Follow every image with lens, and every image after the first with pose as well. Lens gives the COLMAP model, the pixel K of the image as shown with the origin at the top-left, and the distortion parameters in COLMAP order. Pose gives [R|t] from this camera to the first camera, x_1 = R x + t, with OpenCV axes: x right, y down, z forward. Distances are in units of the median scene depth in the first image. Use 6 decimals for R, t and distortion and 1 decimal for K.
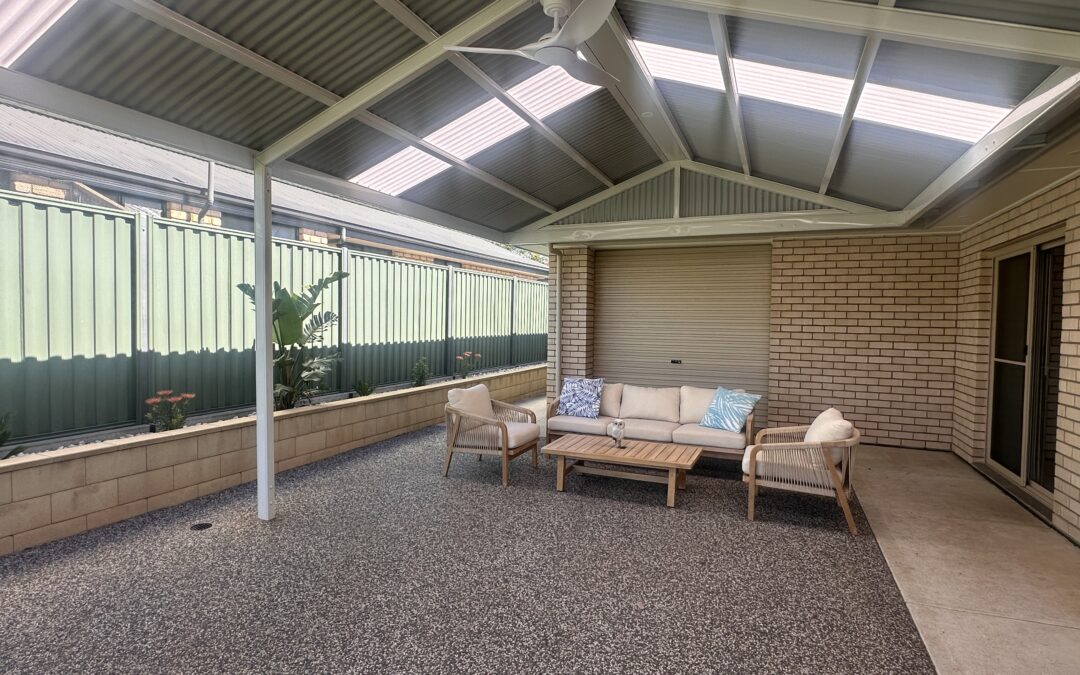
lens RADIAL K [[549.1, 0, 540.0], [0, 549.1, 337.5], [0, 0, 1]] dist [-0.003185, -0.000527]
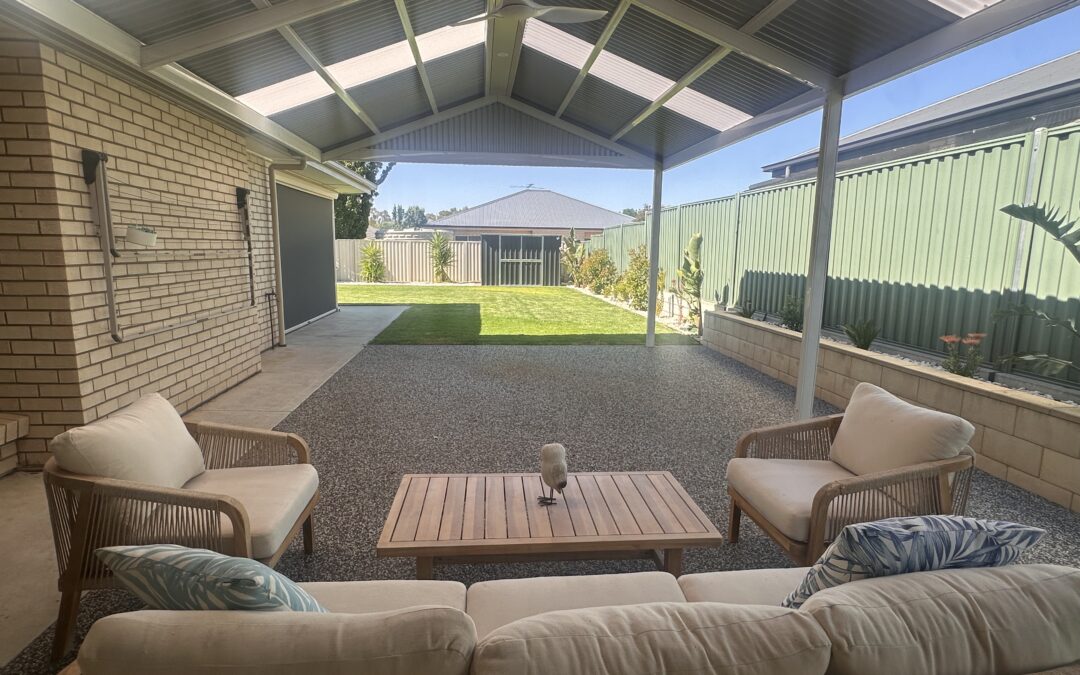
lens RADIAL K [[549.1, 0, 540.0], [0, 549.1, 337.5], [0, 0, 1]] dist [-0.003185, -0.000527]
pose [[-0.871533, 0.051730, -0.487601, 0.468589], [-0.041655, 0.983014, 0.178742, -0.033531], [0.488565, 0.176091, -0.854574, 1.705833]]
